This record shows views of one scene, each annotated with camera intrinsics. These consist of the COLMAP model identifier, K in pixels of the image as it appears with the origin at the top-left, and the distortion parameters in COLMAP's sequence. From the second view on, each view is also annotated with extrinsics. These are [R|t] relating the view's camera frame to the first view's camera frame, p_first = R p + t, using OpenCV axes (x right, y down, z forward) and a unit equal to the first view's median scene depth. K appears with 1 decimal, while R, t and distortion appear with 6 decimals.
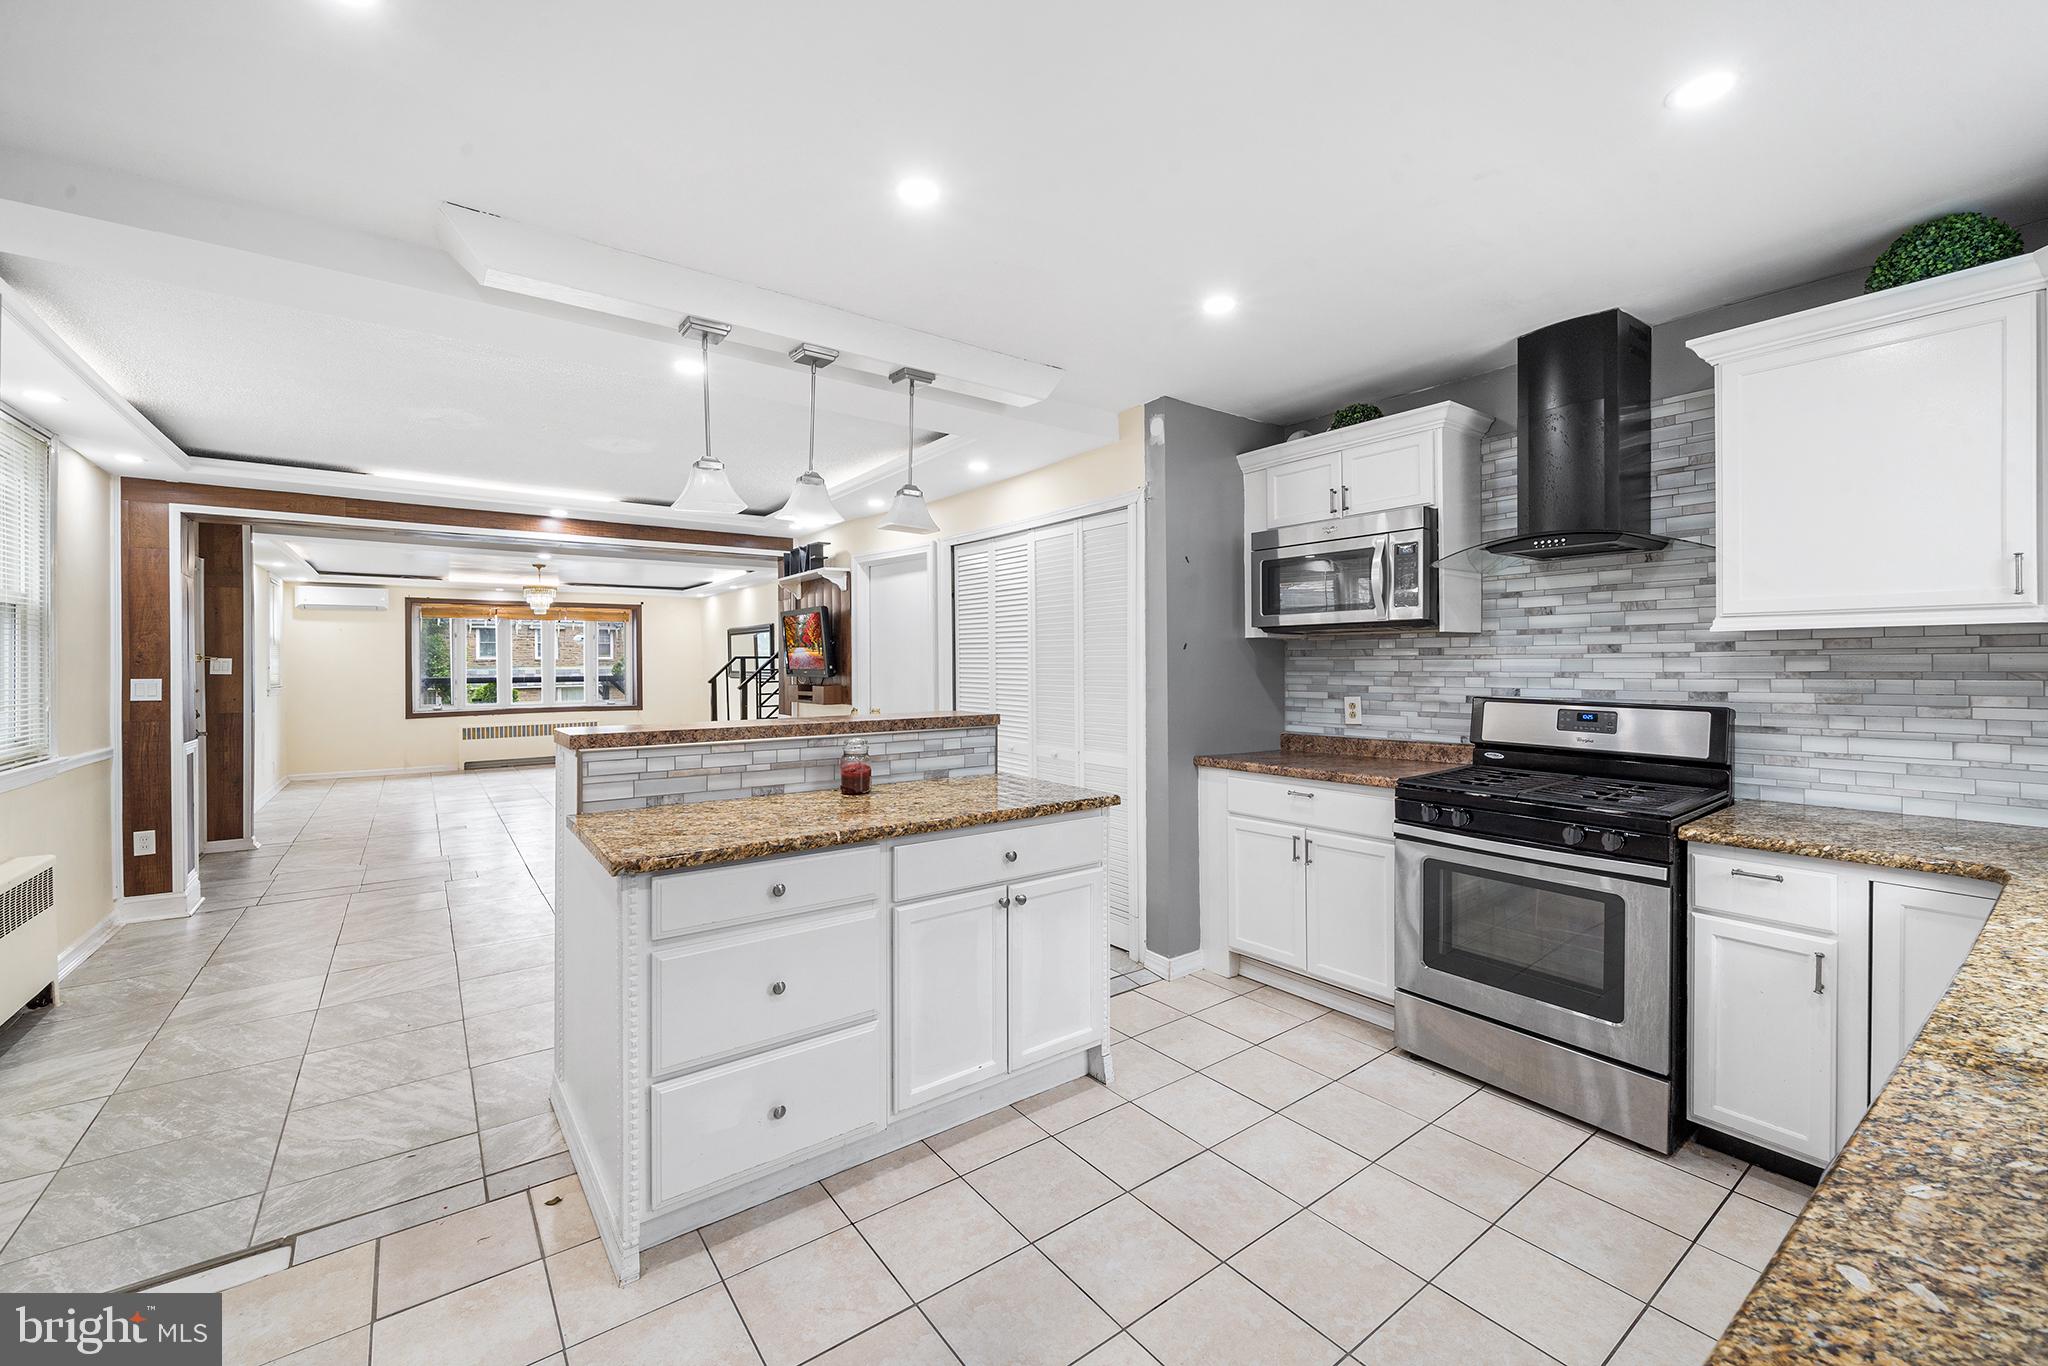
lens RADIAL K [[817.9, 0, 1008.2], [0, 817.9, 657.0], [0, 0, 1]] dist [-0.003185, -0.000090]
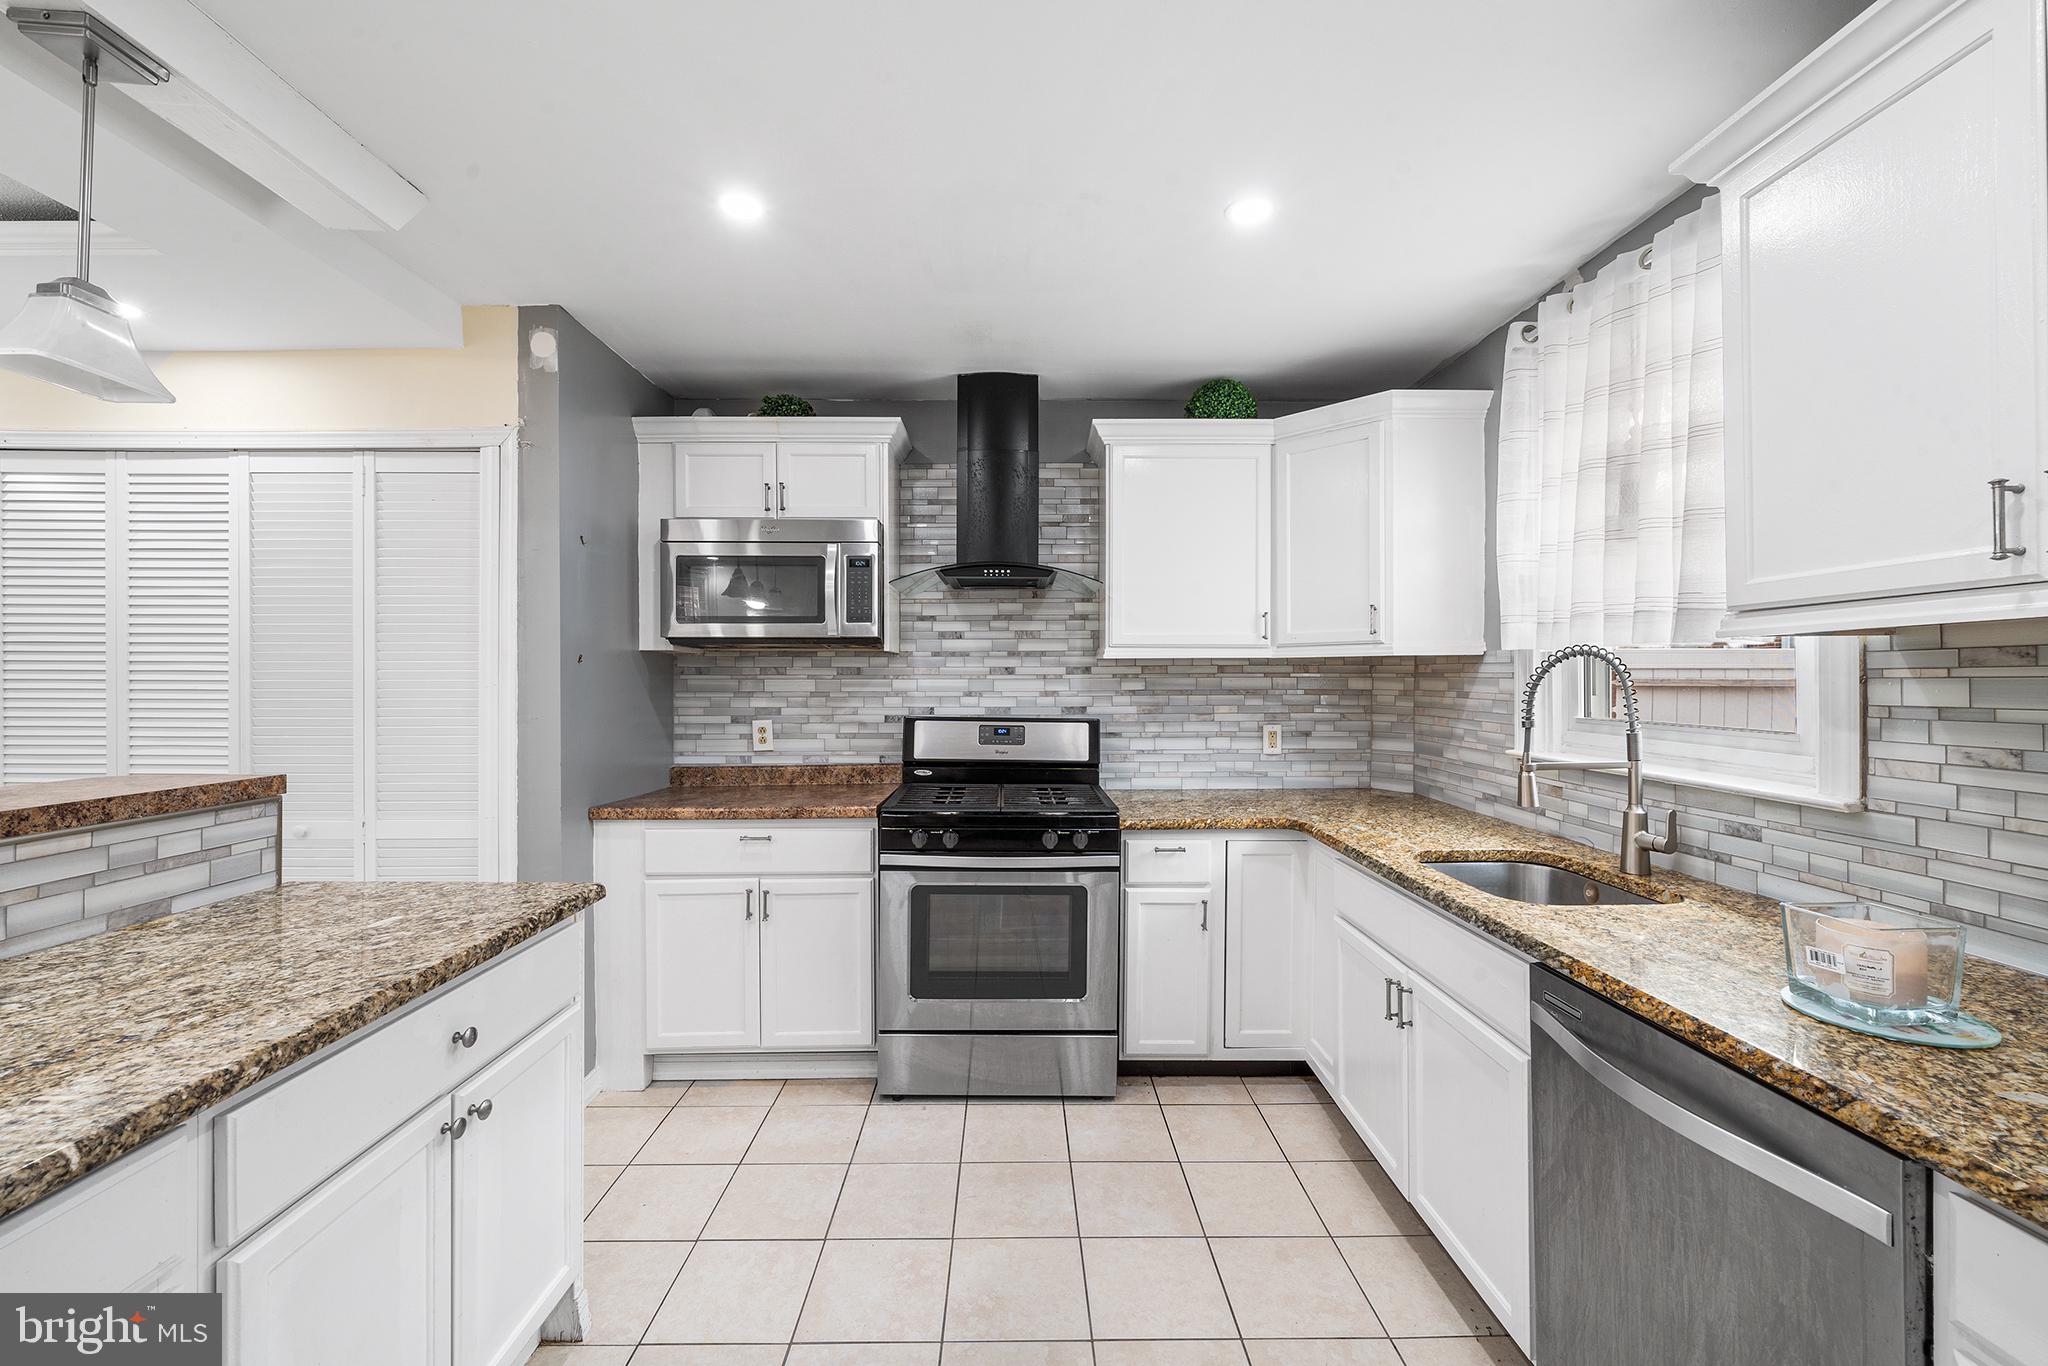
lens RADIAL K [[817.9, 0, 1018.9], [0, 817.9, 680.1], [0, 0, 1]] dist [-0.003185, -0.000090]
pose [[0.579316, 0.005198, 0.815086, -0.152385], [-0.009184, 0.999958, 0.000150, 0.002098], [-0.815051, -0.007573, 0.579339, 0.261646]]
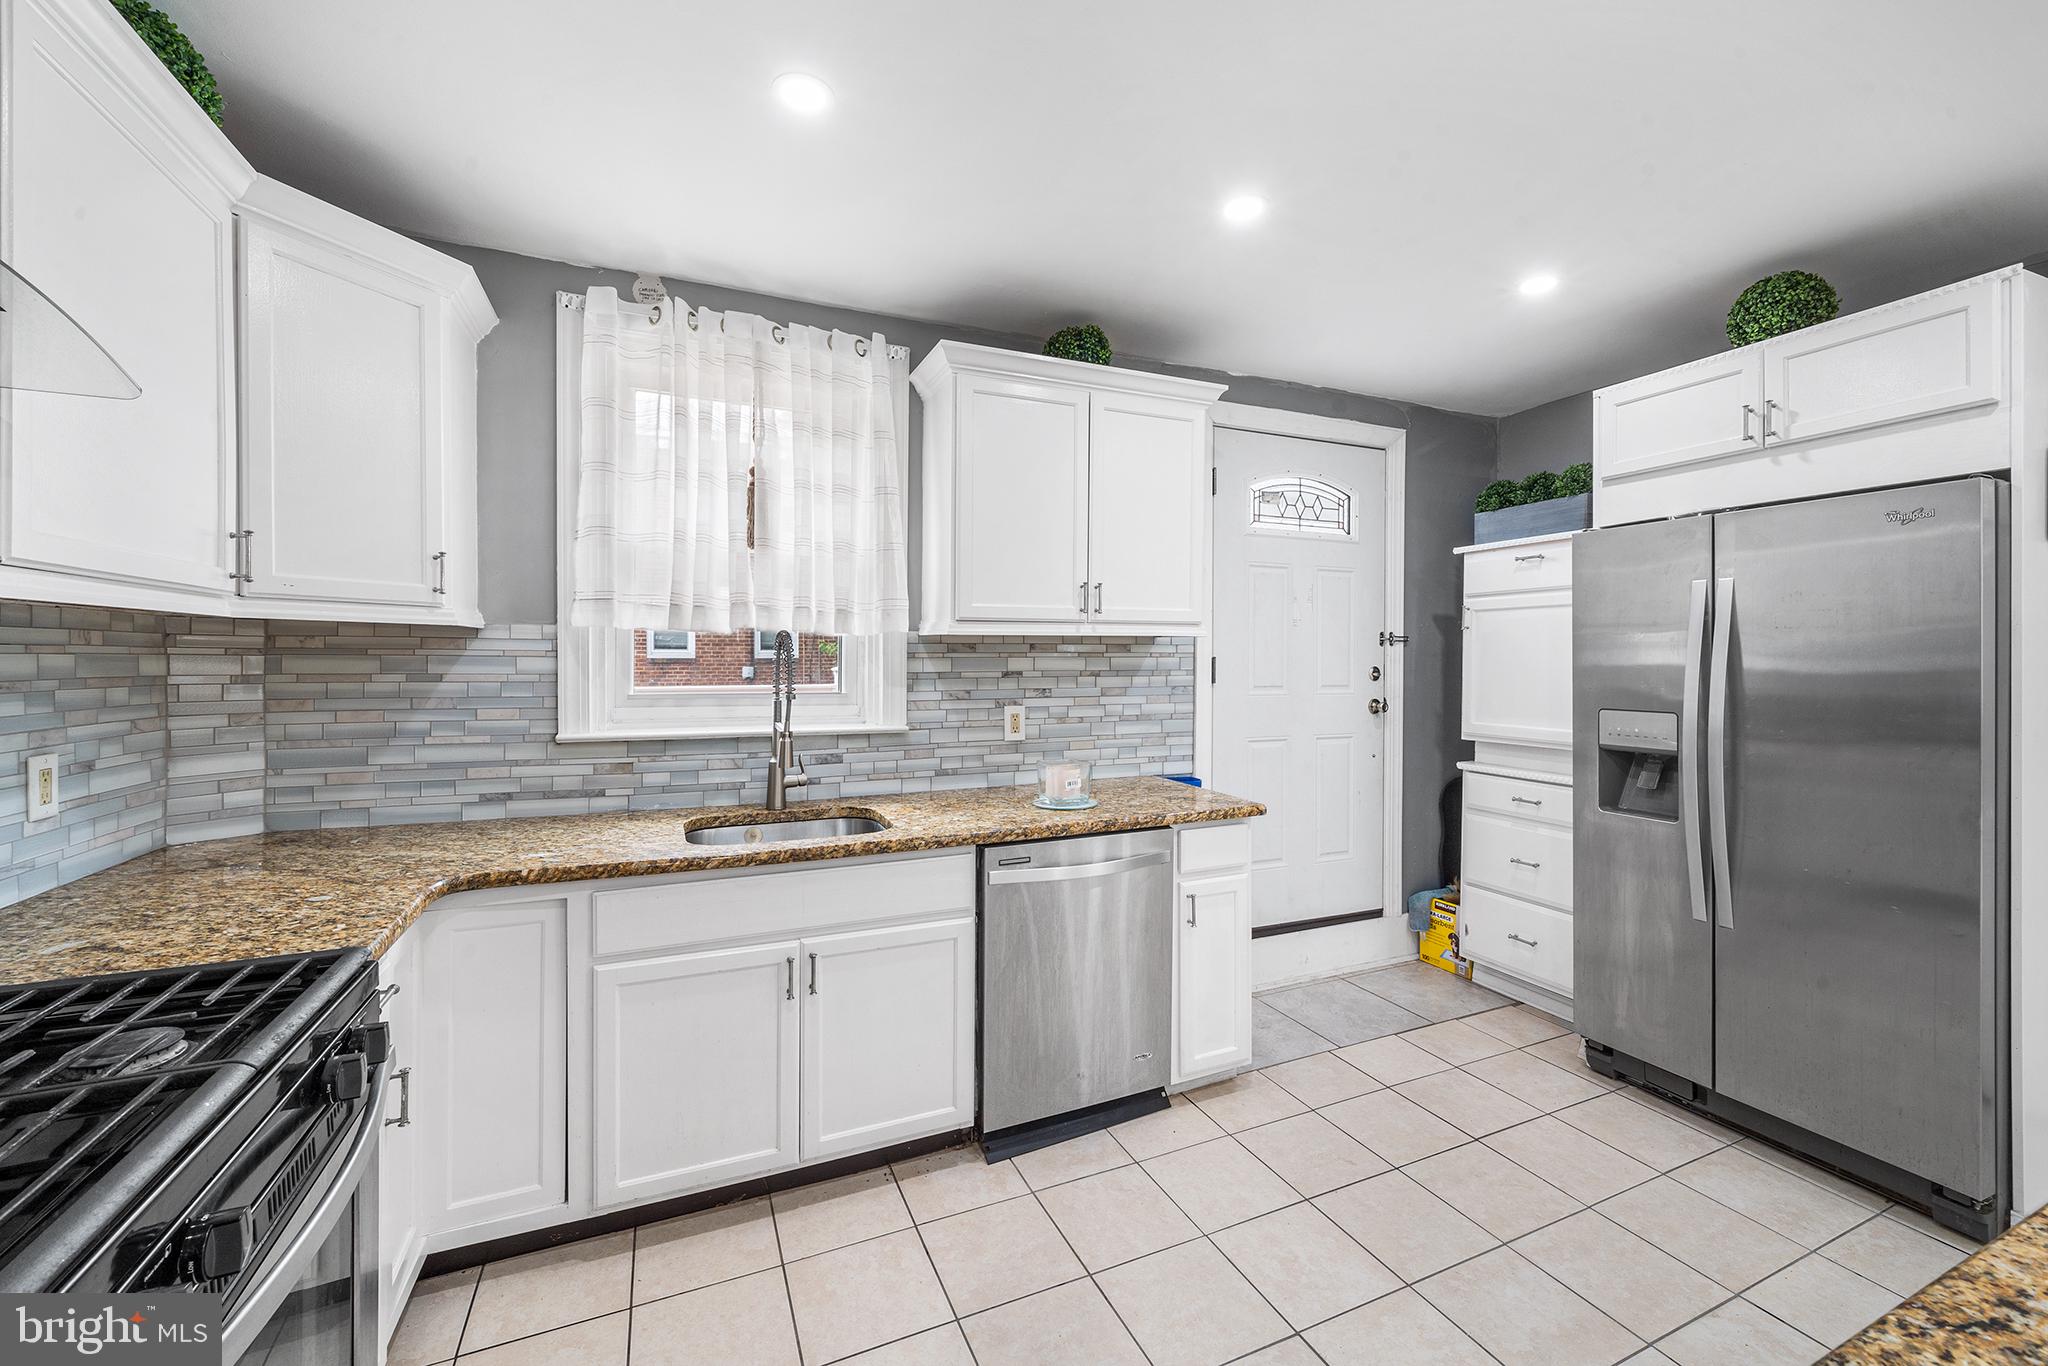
lens RADIAL K [[817.9, 0, 1014.4], [0, 817.9, 652.0], [0, 0, 1]] dist [-0.003185, -0.000090]
pose [[-0.977181, 0.005405, 0.212340, 0.176492], [0.002569, 0.999904, -0.013625, 0.002505], [-0.212393, -0.012769, -0.977101, 0.881491]]
